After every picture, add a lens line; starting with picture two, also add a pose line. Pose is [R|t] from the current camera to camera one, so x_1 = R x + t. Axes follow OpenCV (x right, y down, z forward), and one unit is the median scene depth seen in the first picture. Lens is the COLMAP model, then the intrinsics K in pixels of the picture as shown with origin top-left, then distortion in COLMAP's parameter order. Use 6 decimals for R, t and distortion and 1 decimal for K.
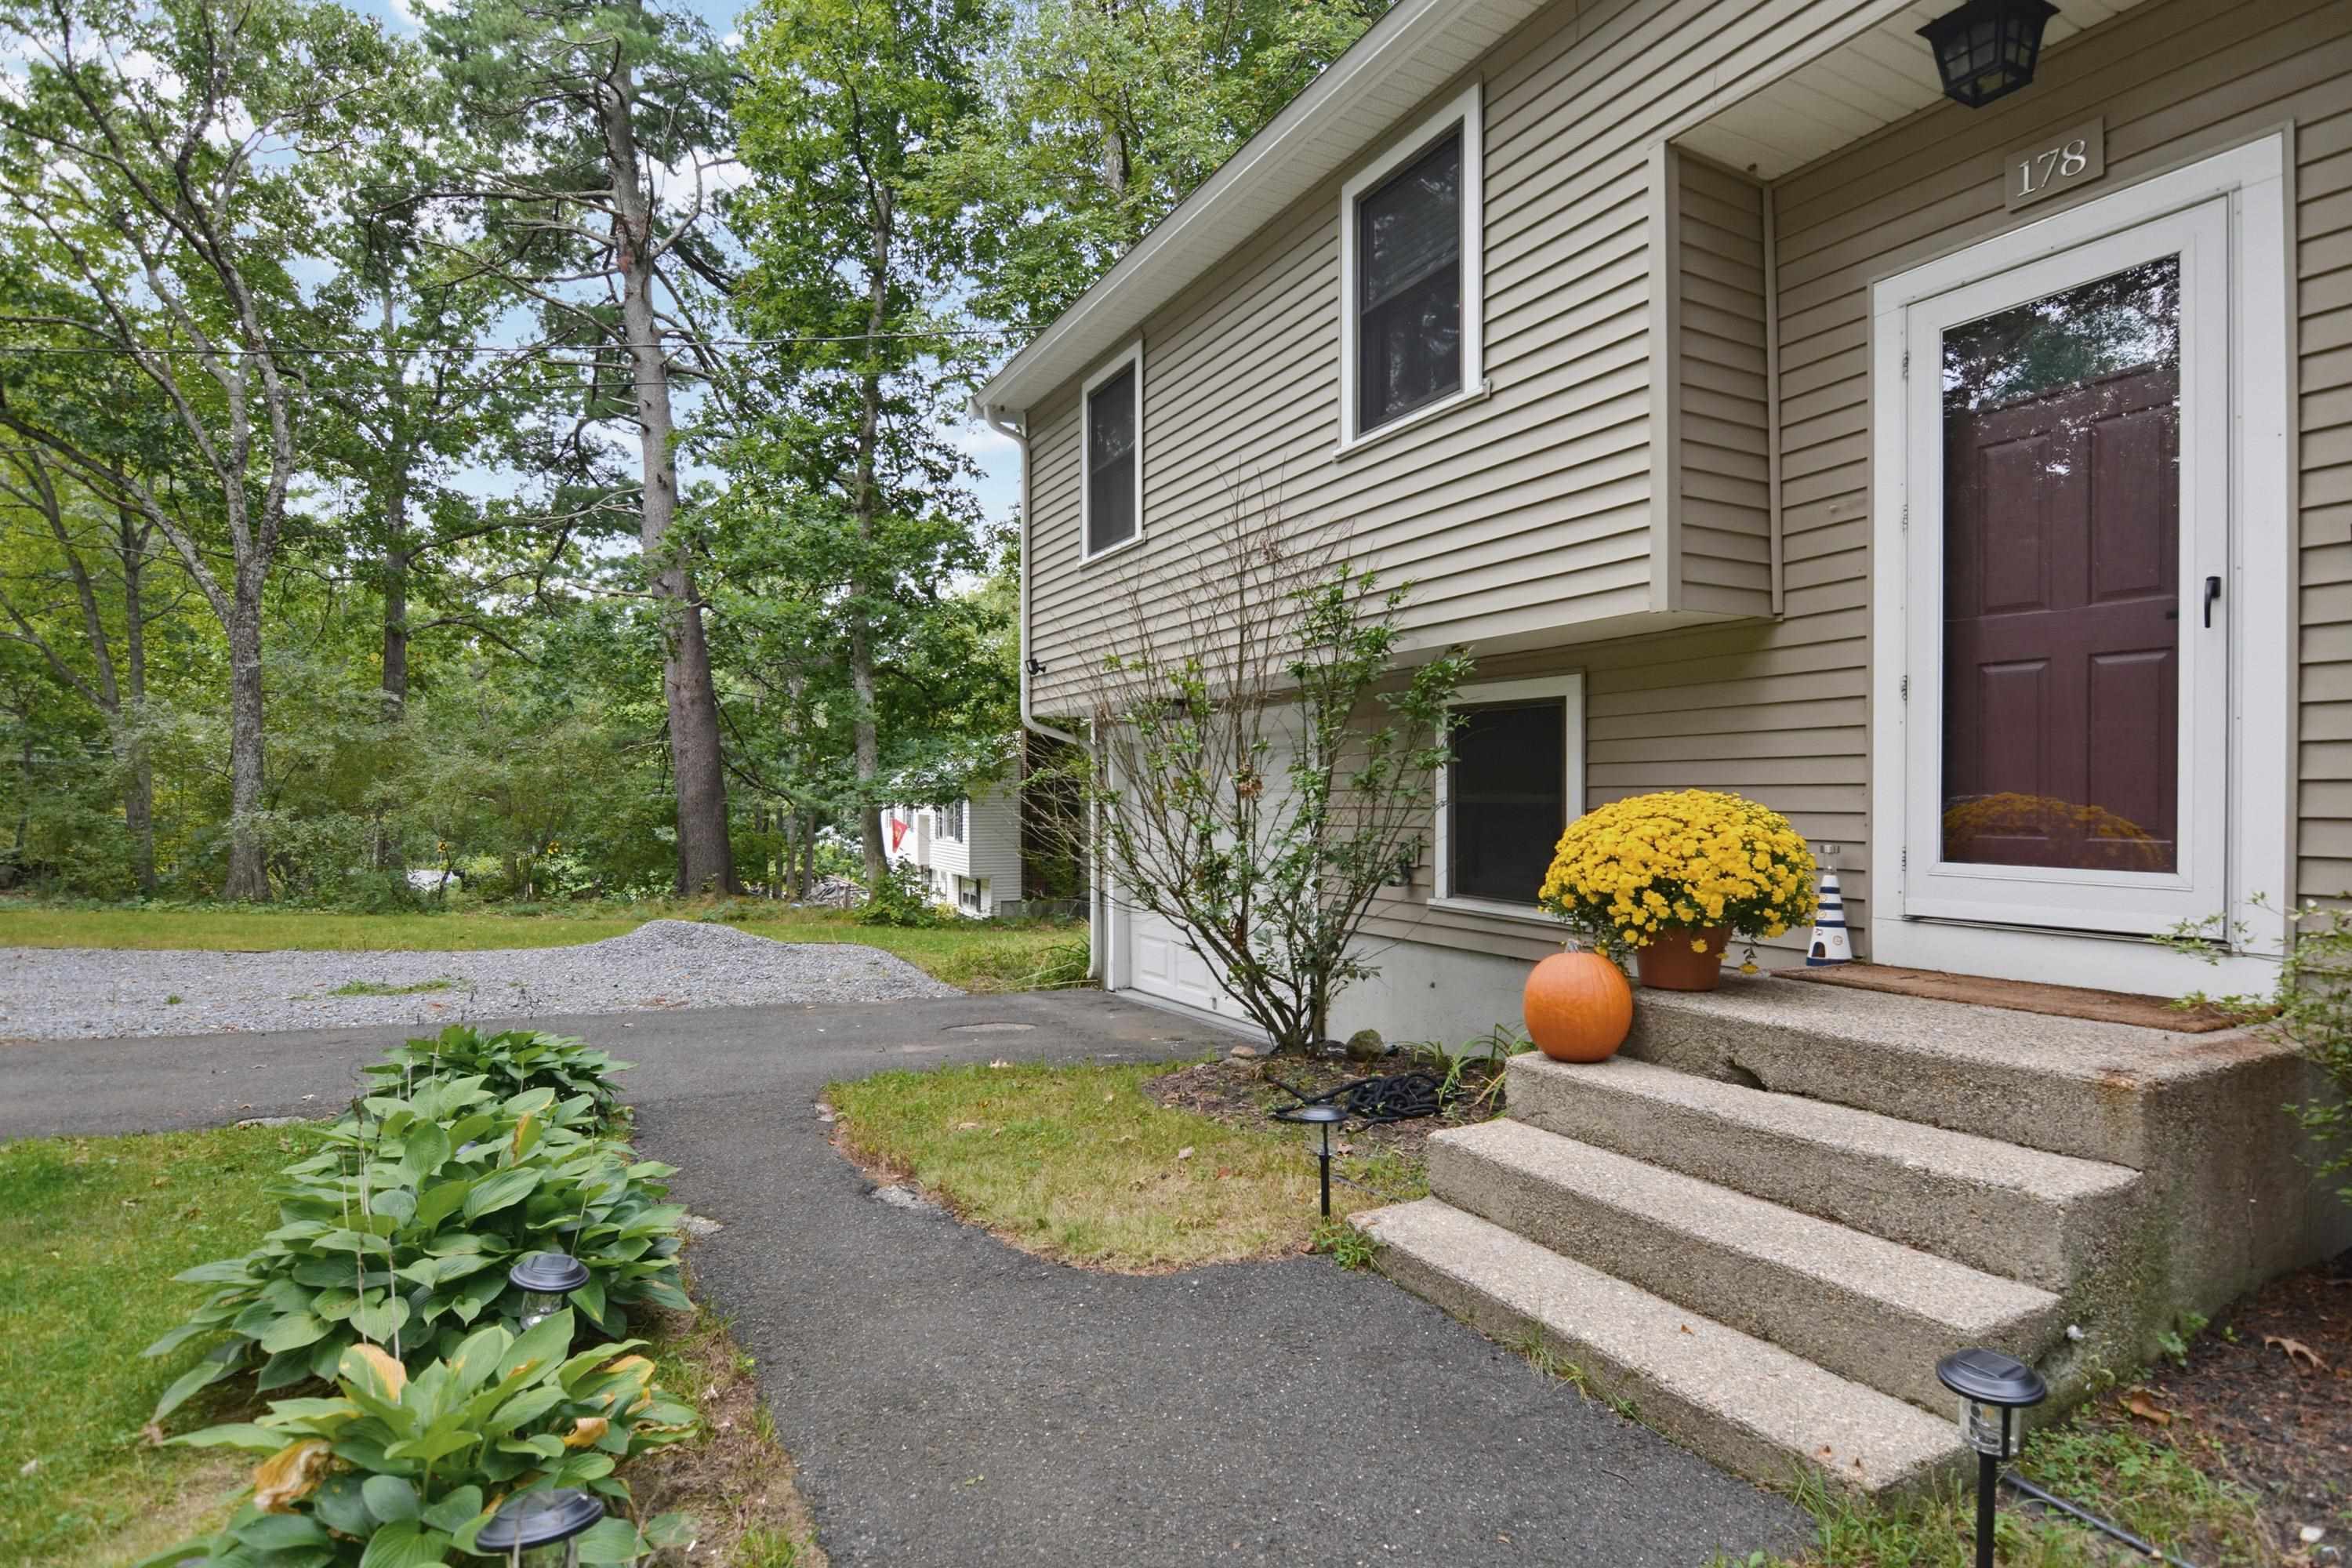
lens RADIAL K [[1199.6, 0, 1182.8], [0, 1199.6, 797.7], [0, 0, 1]] dist [-0.016820, -0.005446]
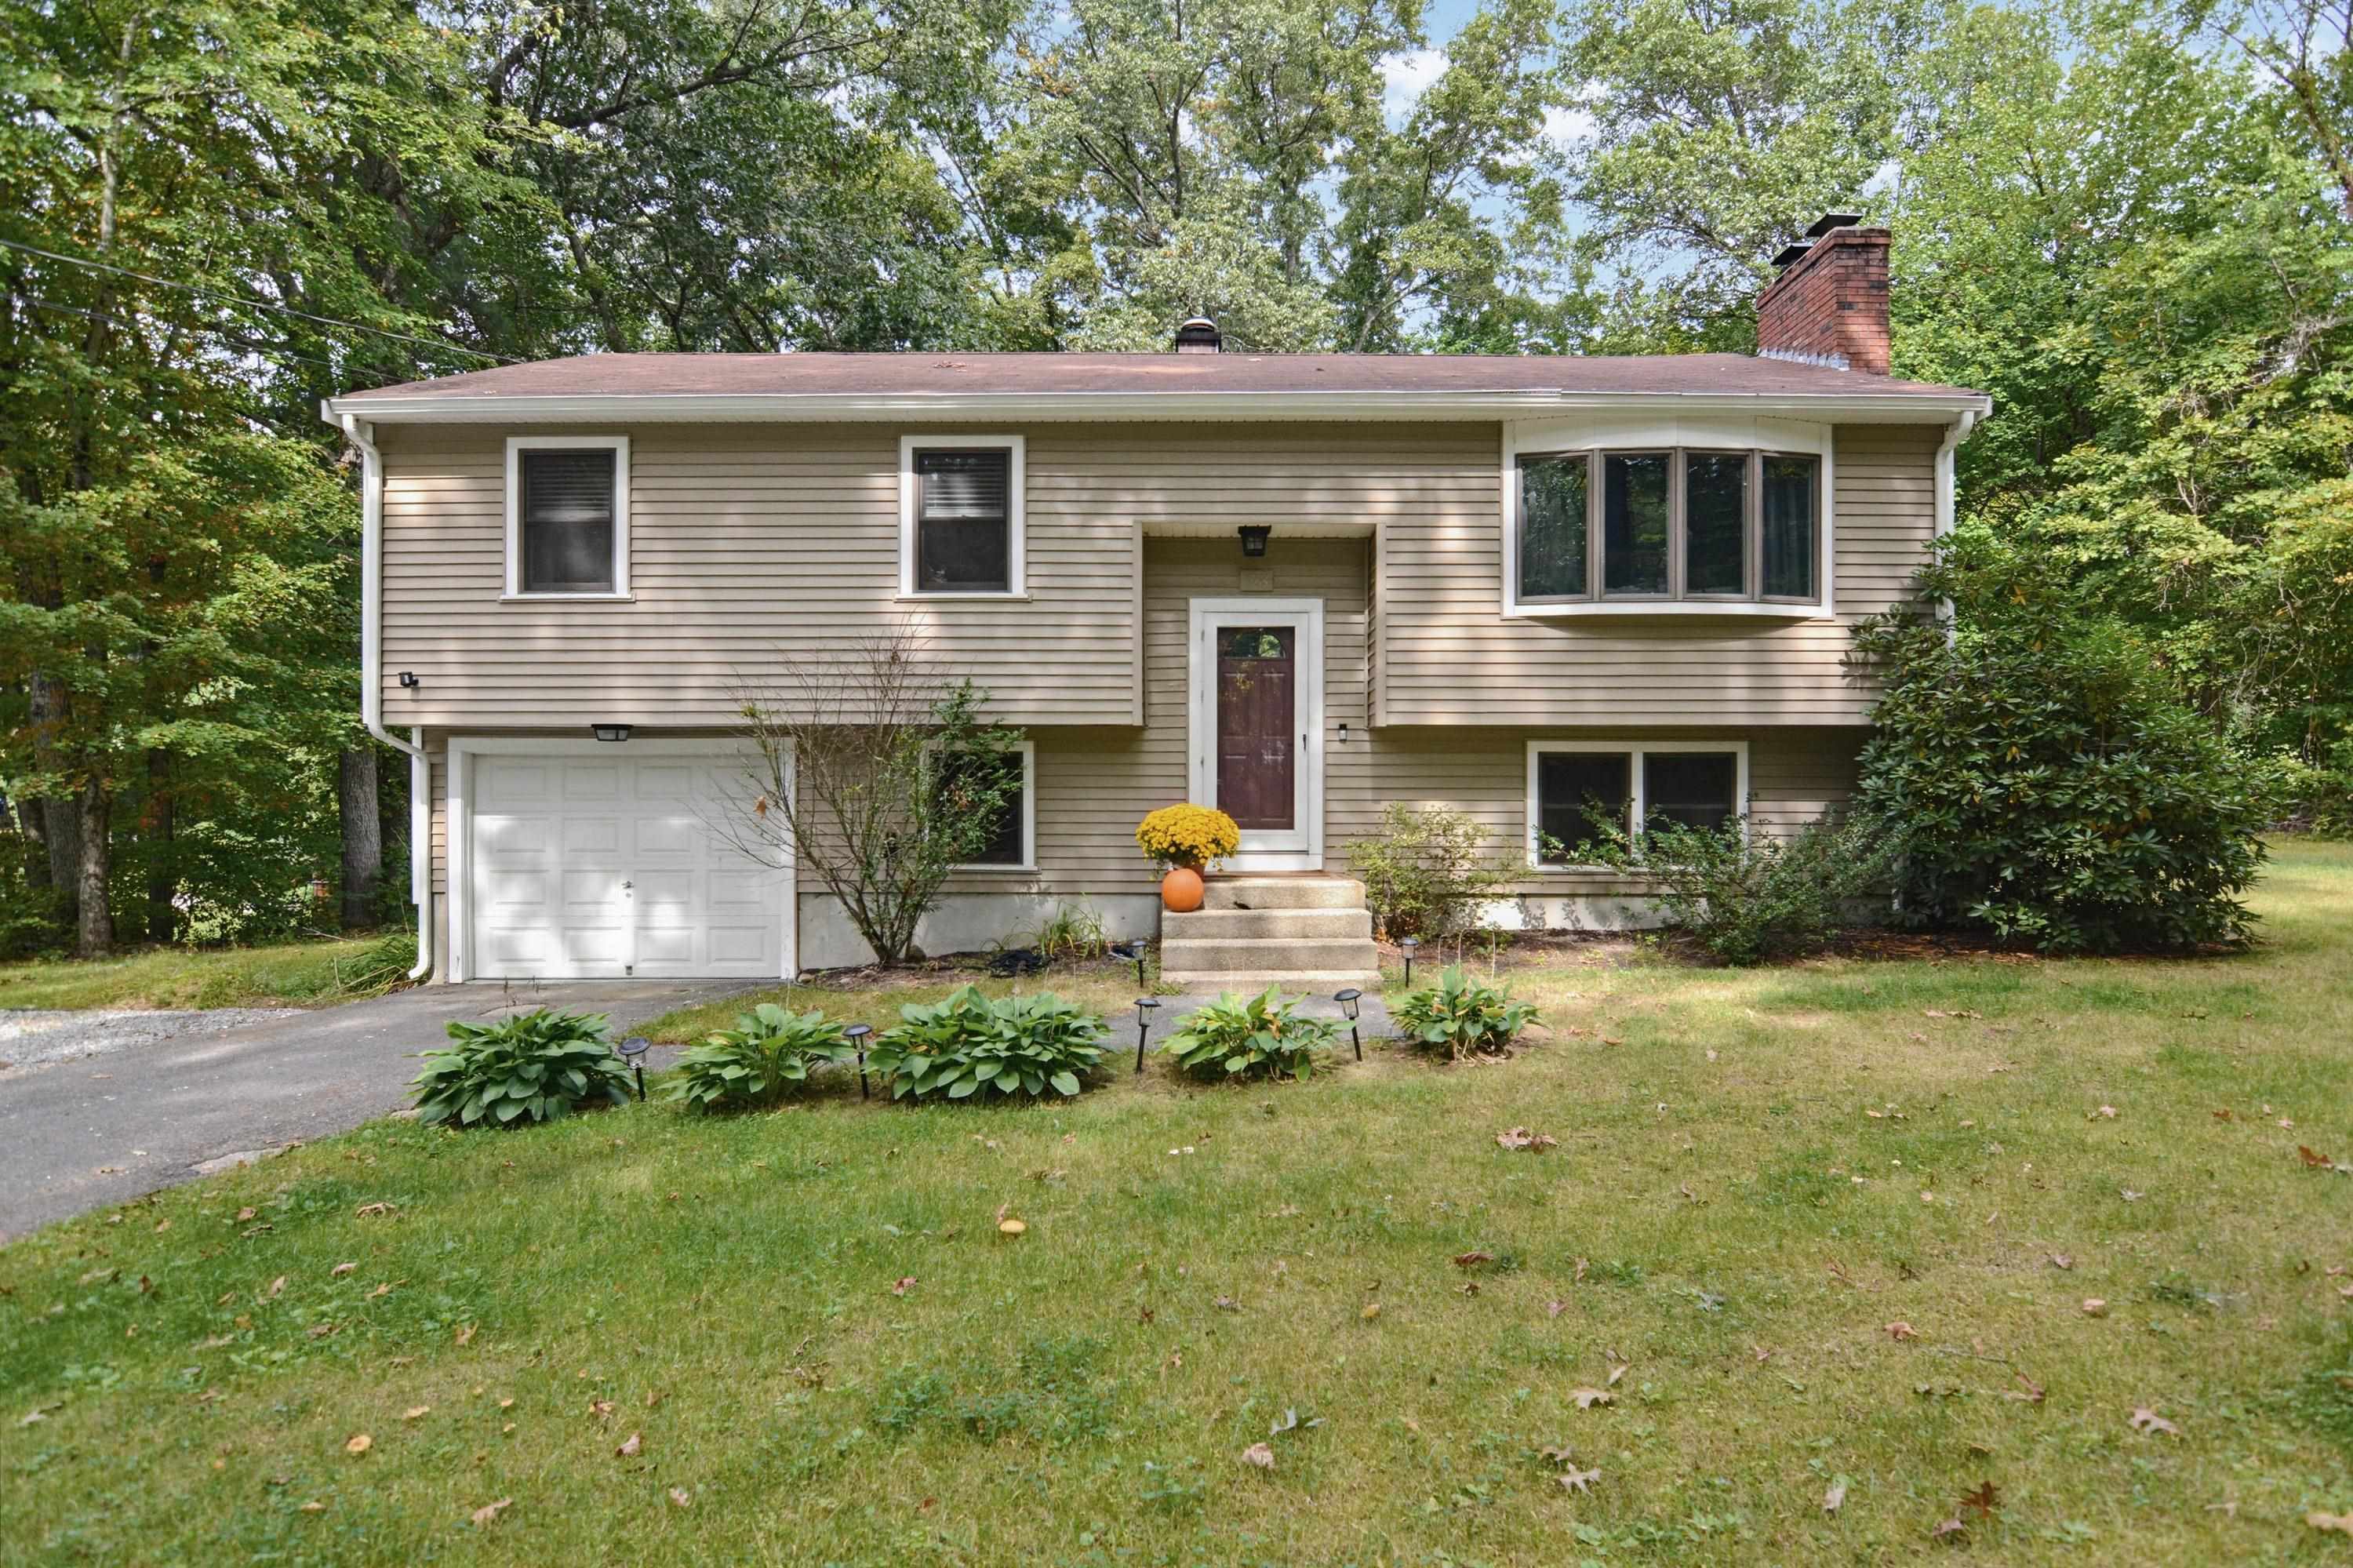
lens RADIAL K [[1200.1, 0, 1183.5], [0, 1200.1, 778.8], [0, 0, 1]] dist [-0.016820, -0.005446]
pose [[0.480778, -0.002422, 0.876839, -1.416729], [-0.000311, 0.999996, 0.002933, -0.054665], [-0.876842, -0.001683, 0.480775, -0.168691]]
